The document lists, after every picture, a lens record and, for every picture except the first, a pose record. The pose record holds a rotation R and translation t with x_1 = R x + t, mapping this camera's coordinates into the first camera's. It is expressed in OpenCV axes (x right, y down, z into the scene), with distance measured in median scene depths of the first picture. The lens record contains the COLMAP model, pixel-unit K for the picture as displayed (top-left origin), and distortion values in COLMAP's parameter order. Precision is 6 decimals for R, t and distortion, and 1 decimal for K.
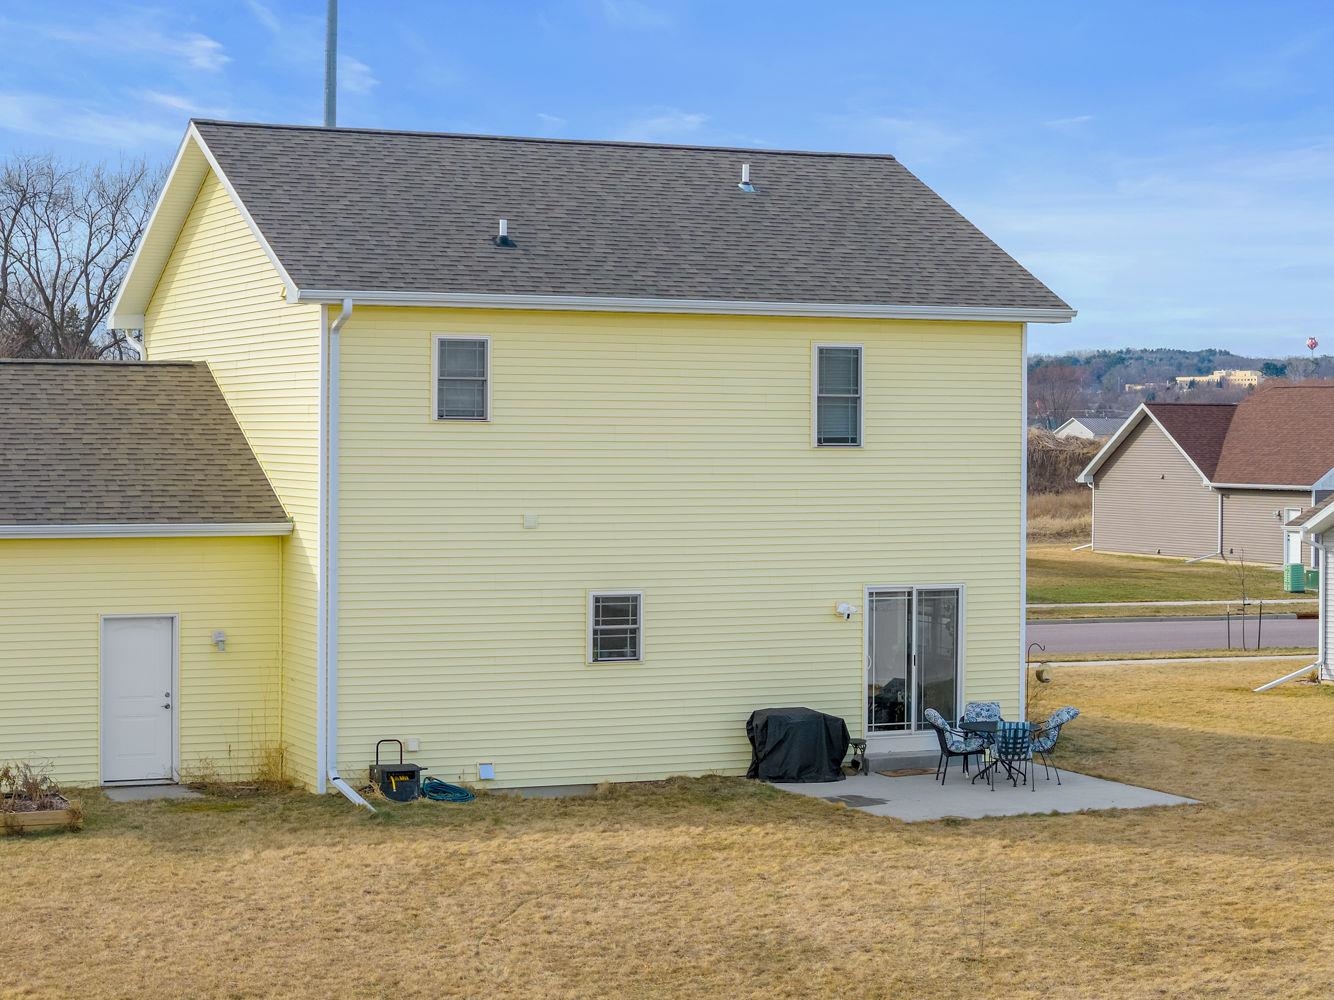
lens RADIAL K [[2745.2, 0, 667.0], [0, 2745.2, 500.0], [0, 0, 1]] dist [-0.191822, 0.534439]
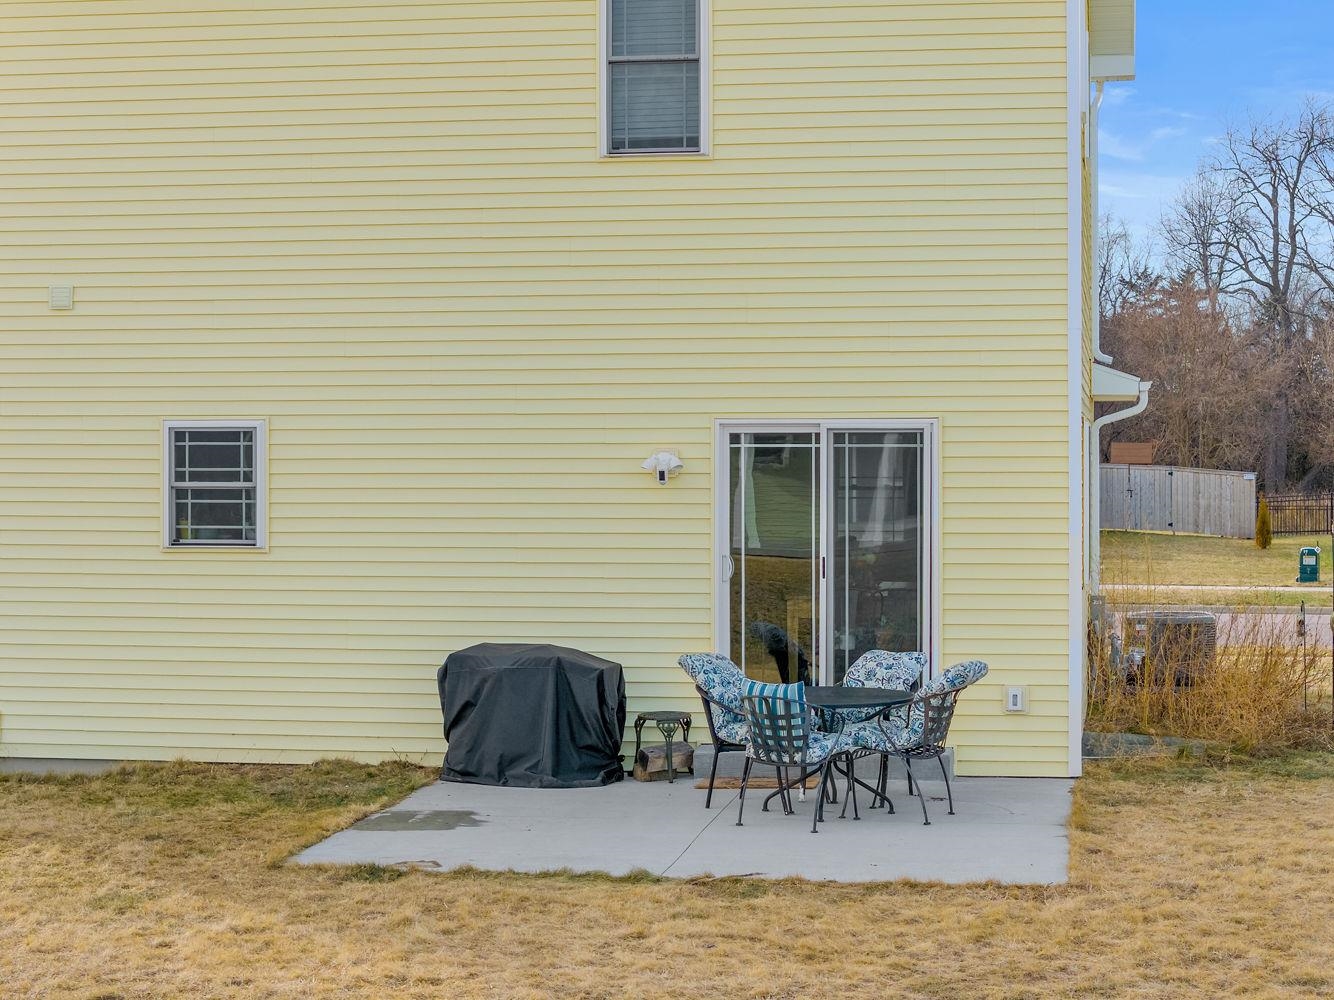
lens RADIAL K [[2745.2, 0, 667.0], [0, 2745.2, 500.0], [0, 0, 1]] dist [-0.191822, 0.534439]
pose [[0.834228, 0.005244, -0.551395, 0.366316], [-0.008889, 0.999953, -0.003938, 0.050580], [0.551348, 0.008187, 0.834235, 0.581944]]
